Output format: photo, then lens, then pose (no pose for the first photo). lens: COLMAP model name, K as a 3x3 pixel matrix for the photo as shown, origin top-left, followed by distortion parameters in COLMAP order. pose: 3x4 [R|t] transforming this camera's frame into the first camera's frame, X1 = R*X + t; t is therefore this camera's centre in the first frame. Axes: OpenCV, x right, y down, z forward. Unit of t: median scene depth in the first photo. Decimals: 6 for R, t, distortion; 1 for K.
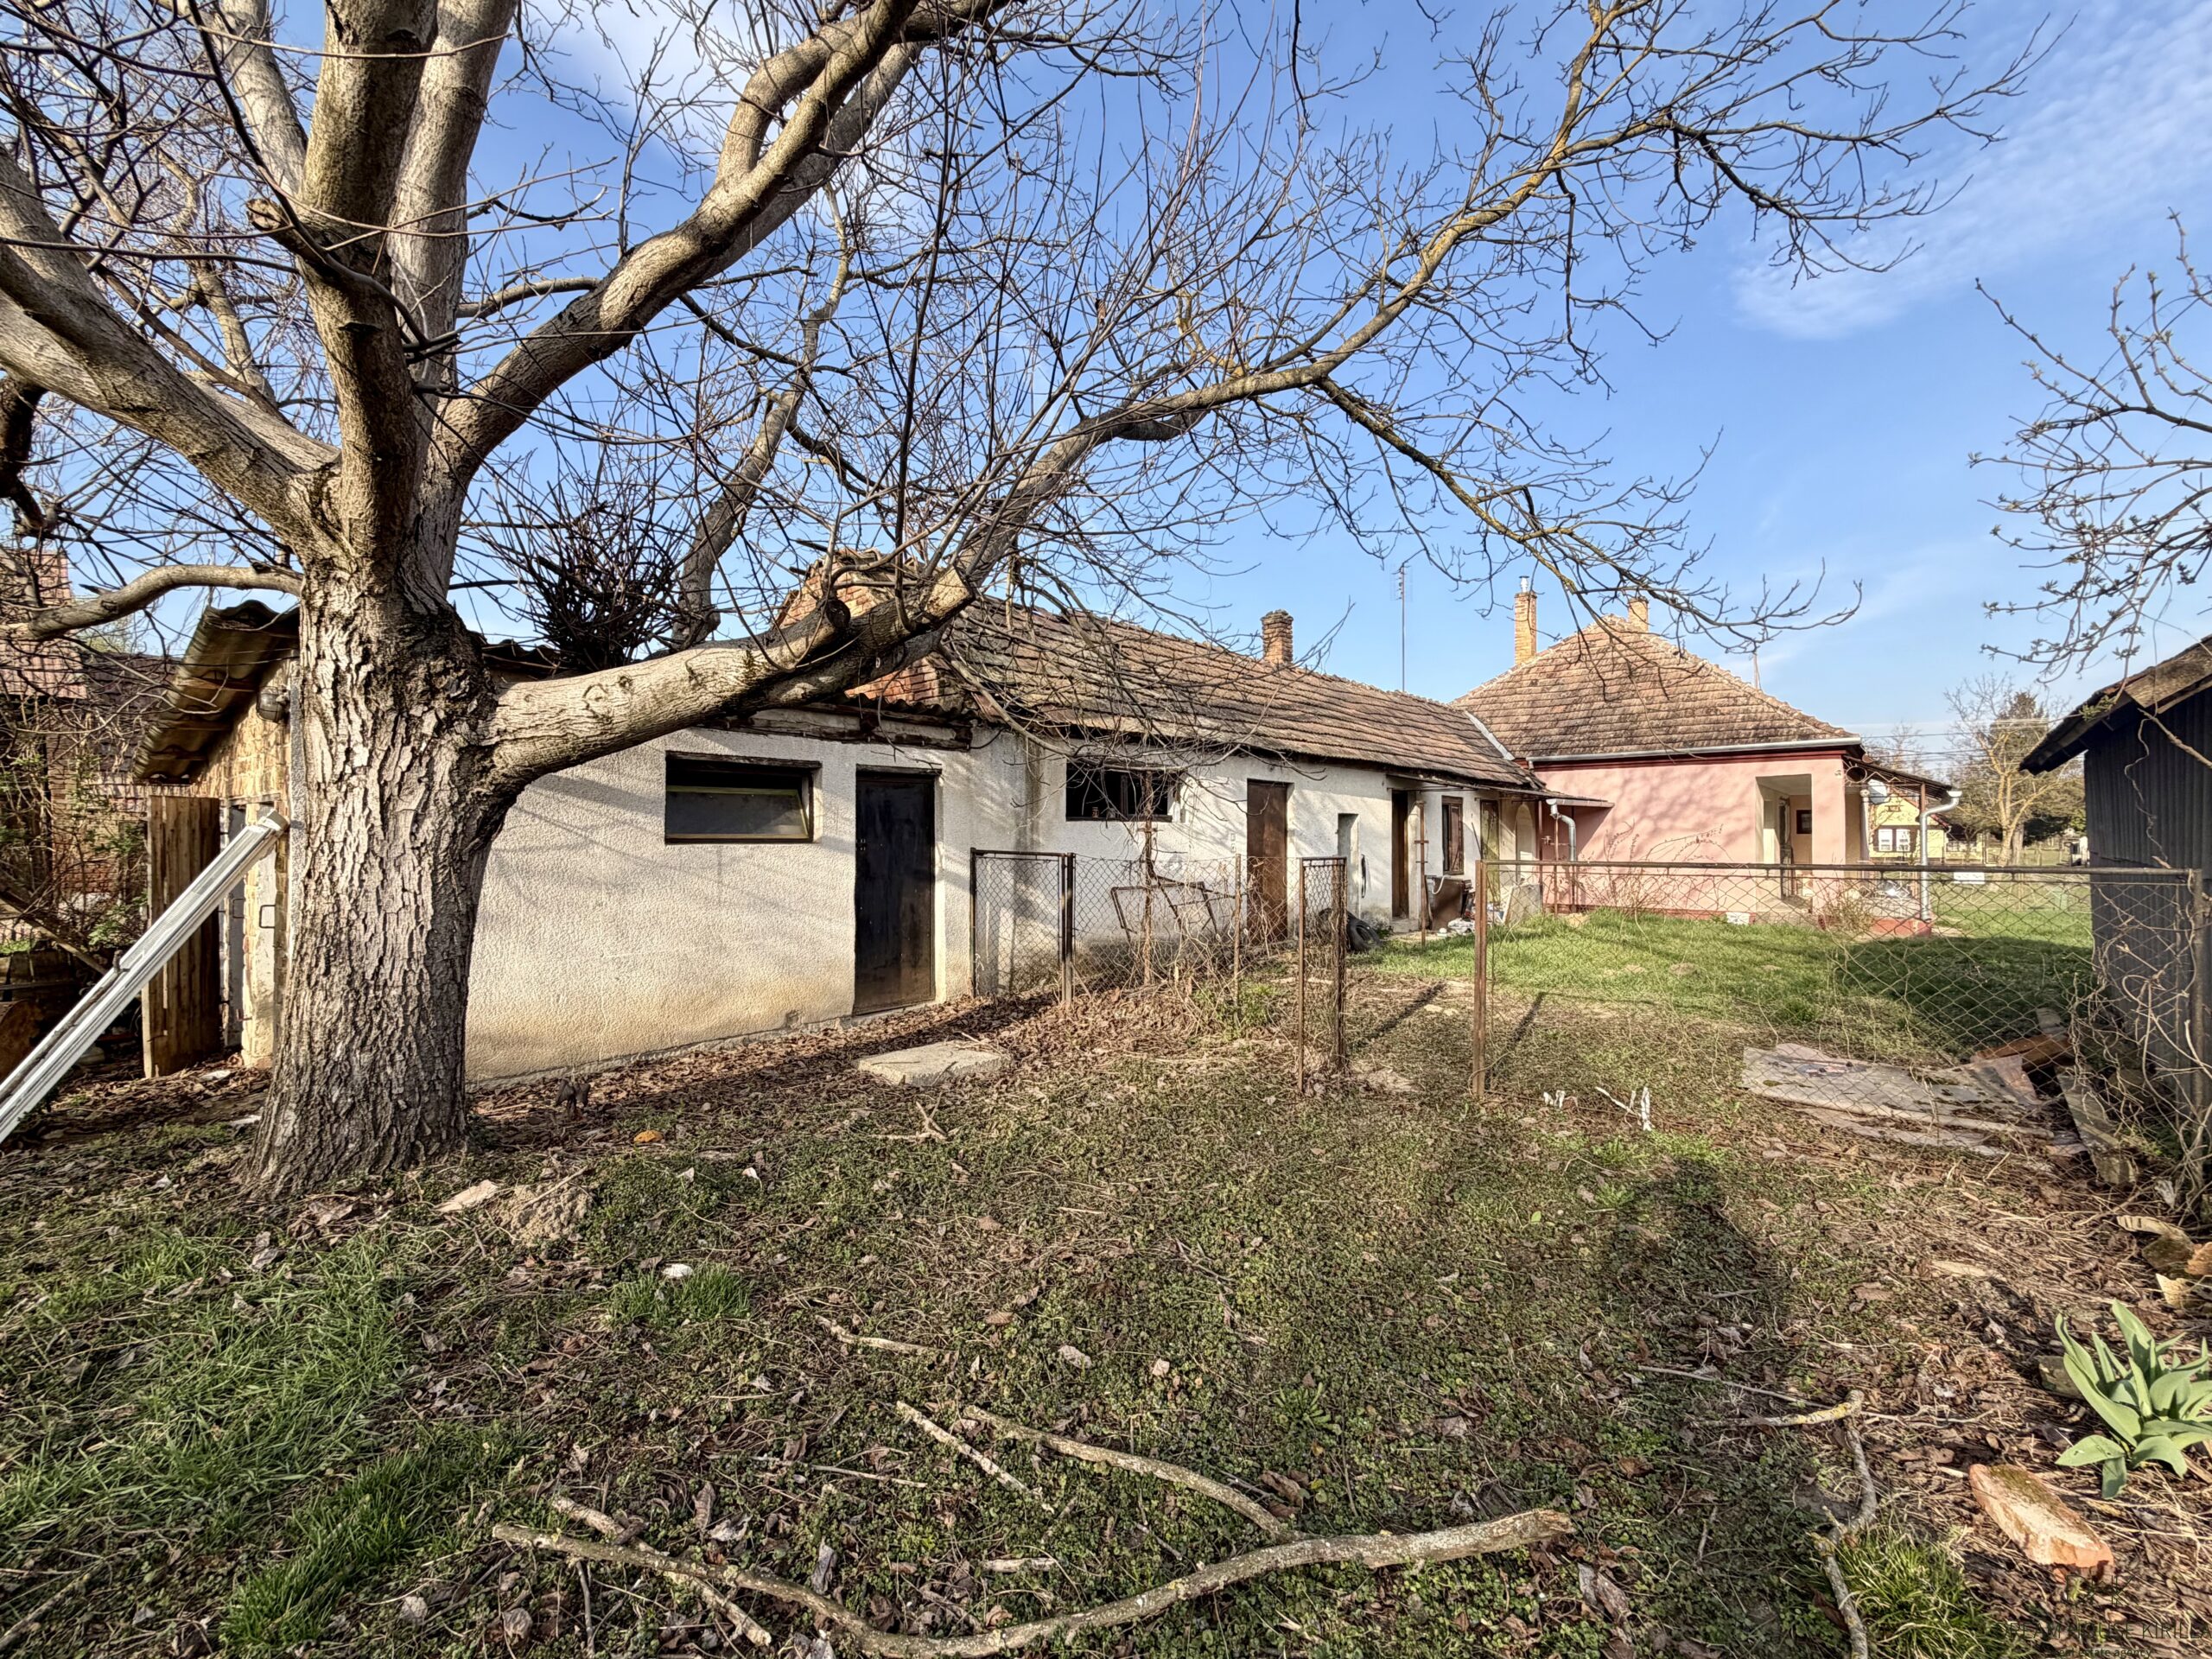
lens RADIAL K [[969.5, 0, 1105.4], [0, 969.5, 857.8], [0, 0, 1]] dist [0.000320, 0.000021]
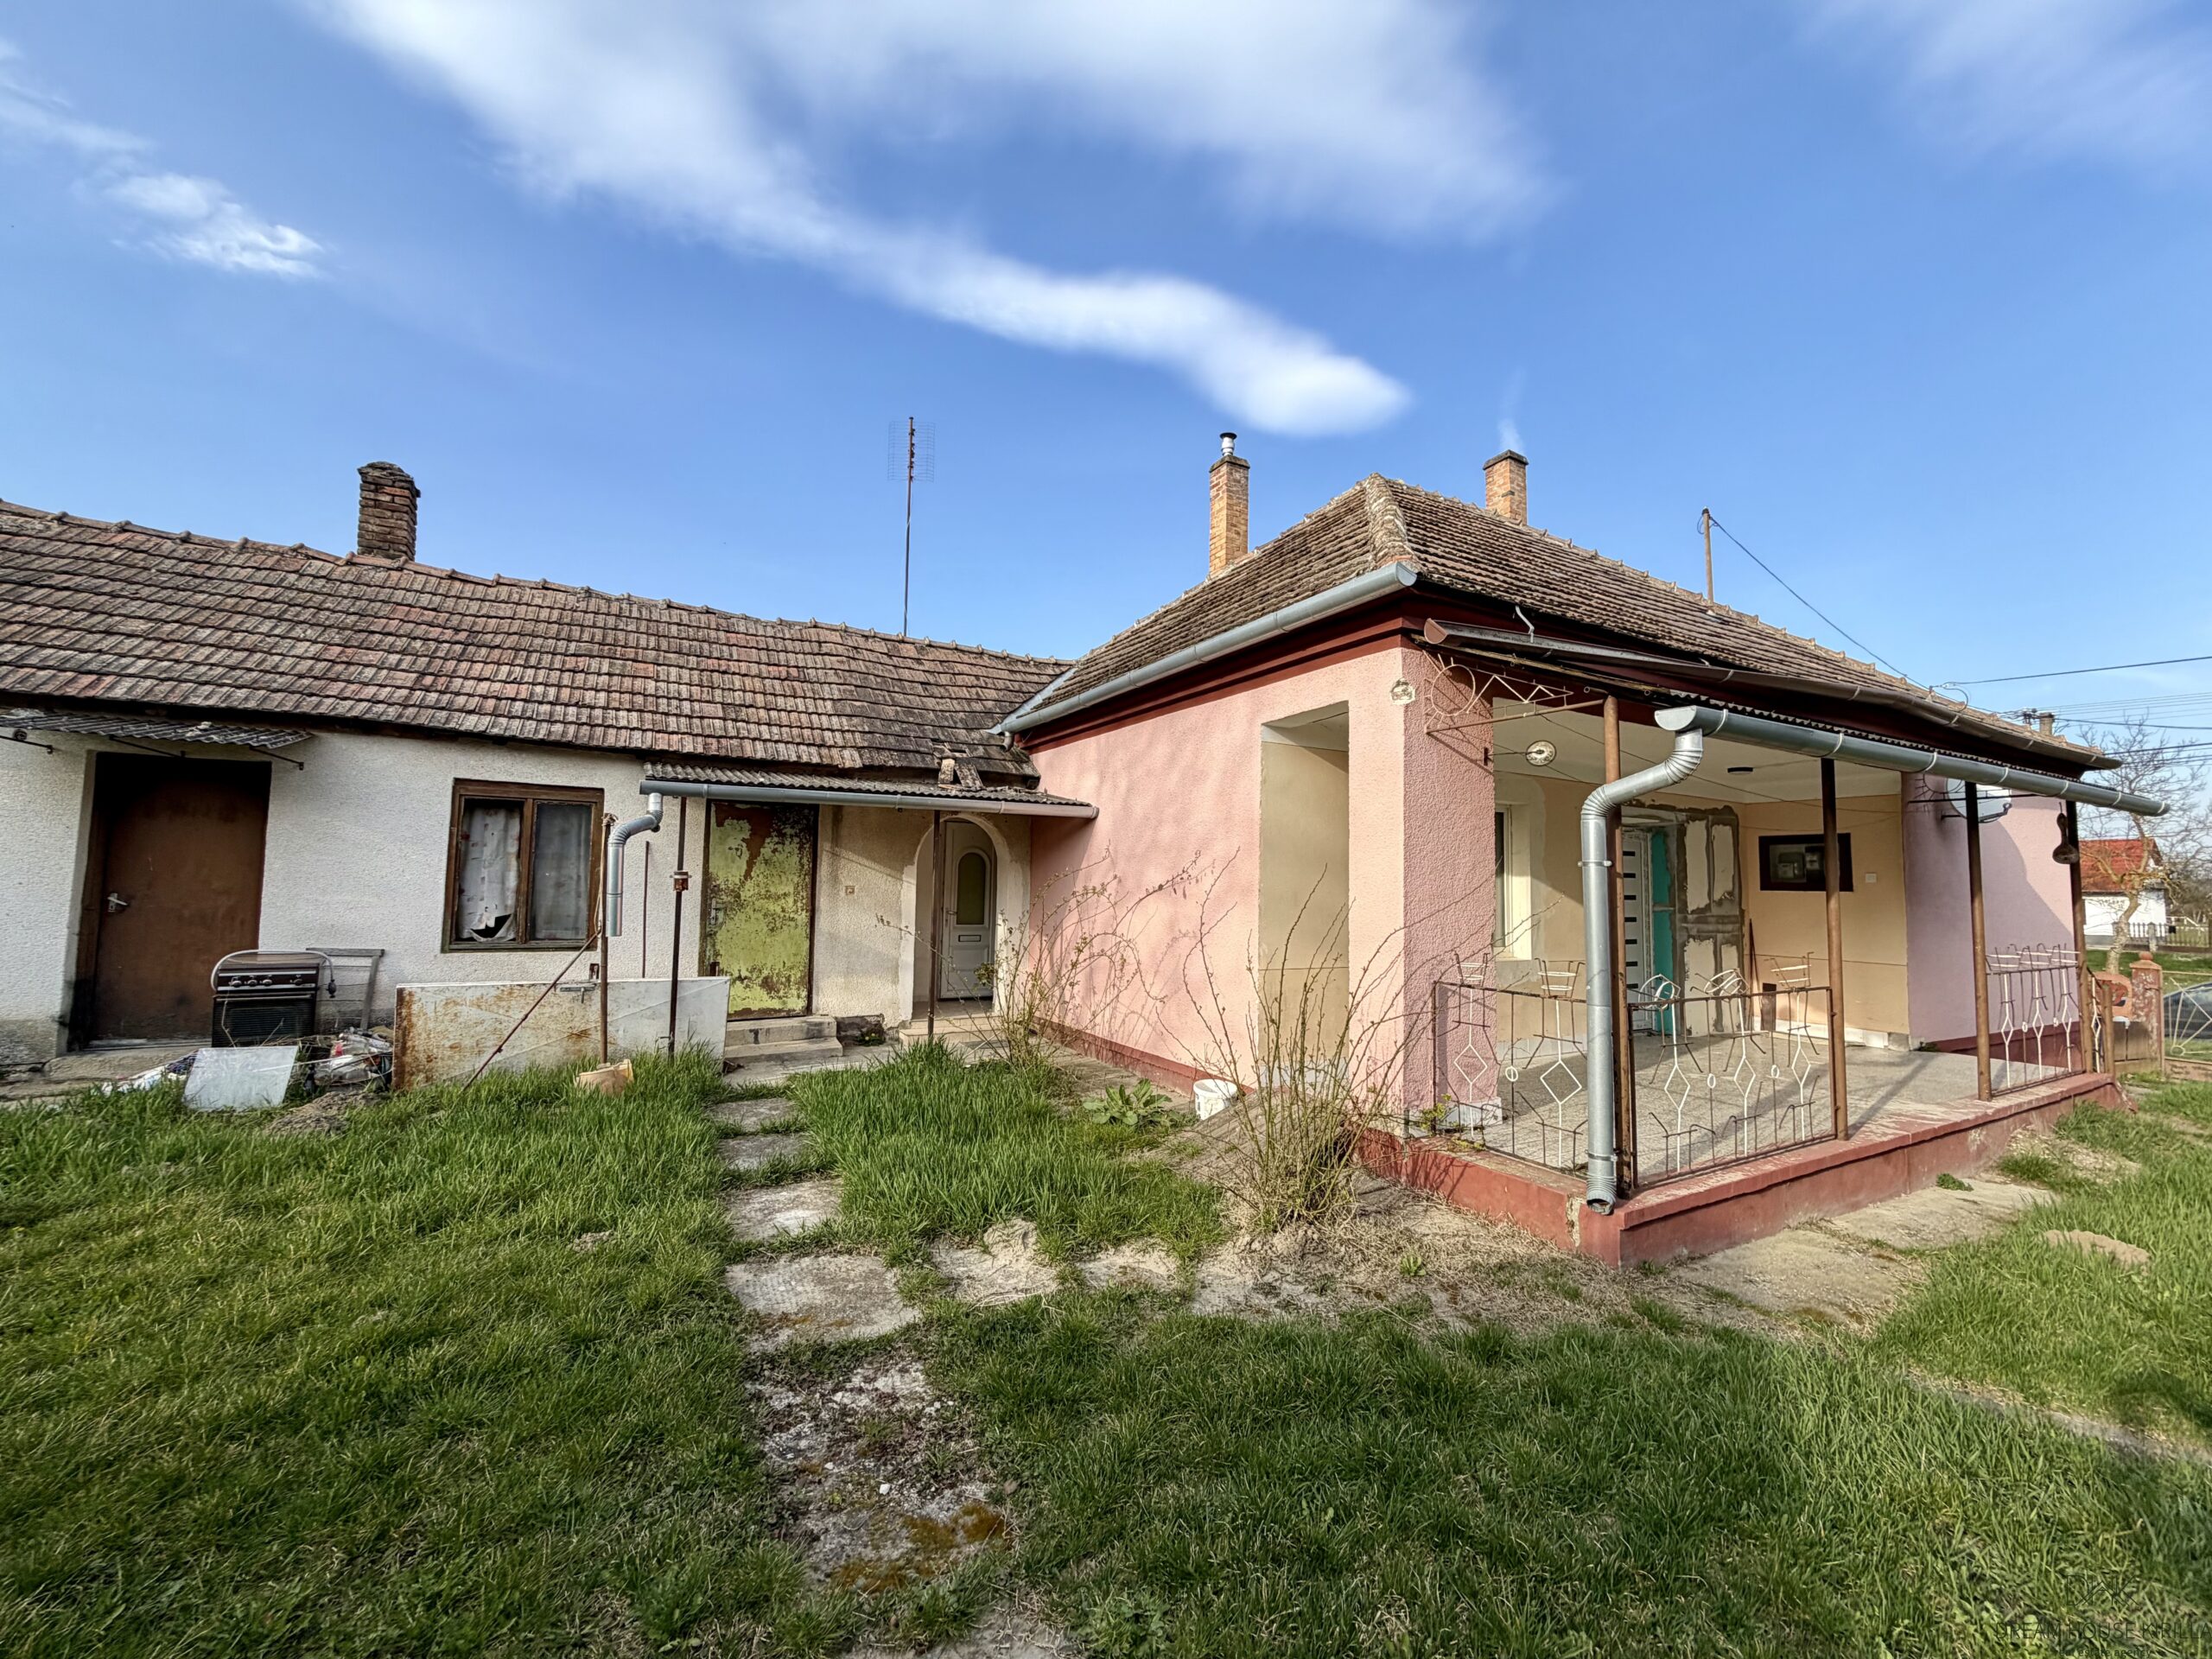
lens RADIAL K [[877.1, 0, 1098.3], [0, 877.1, 830.5], [0, 0, 1]] dist [0.001549, -0.000050]
pose [[0.934097, -0.000736, -0.357019, 1.495524], [-0.029842, 0.996338, -0.080130, -0.025148], [0.355770, 0.085503, 0.930654, 1.351678]]
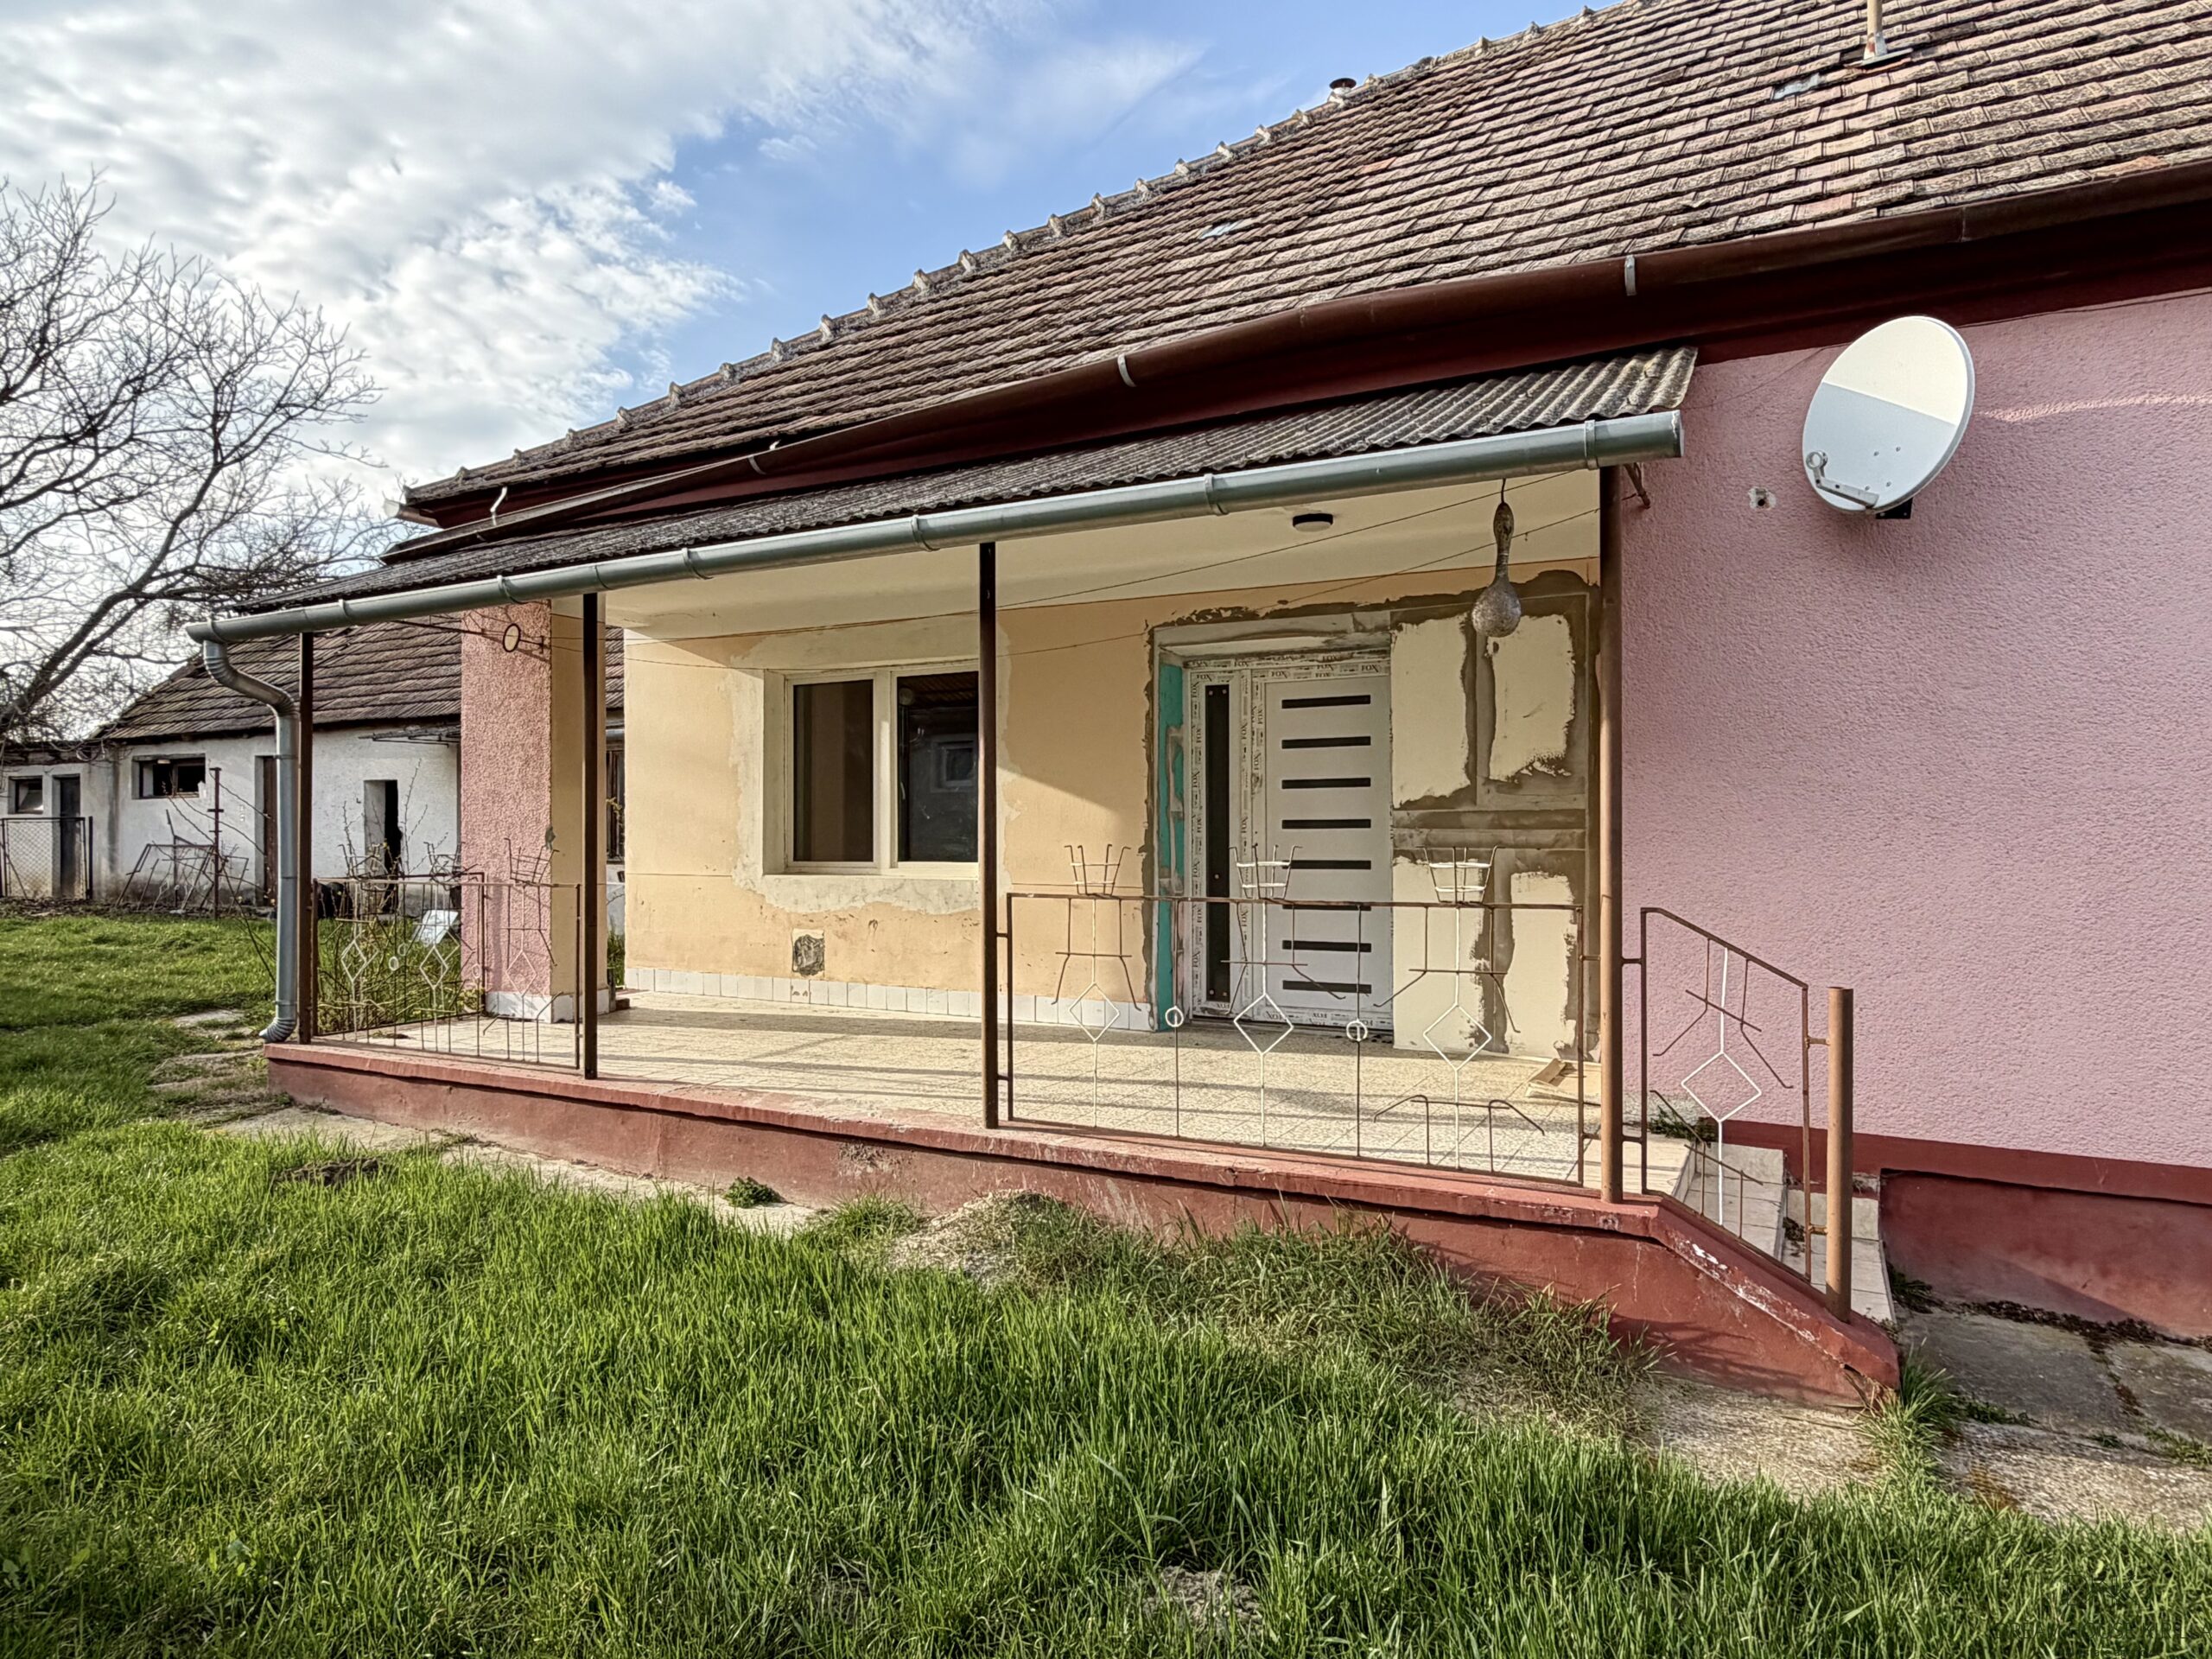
lens RADIAL K [[1303.4, 0, 1106.0], [0, 1303.4, 829.5], [0, 0, 1]] dist [0.002615, 0.000403]
pose [[0.215173, 0.003799, -0.976569, 2.469366], [-0.015782, 0.999875, 0.000412, -0.016558], [0.976448, 0.015324, 0.215206, 2.203388]]
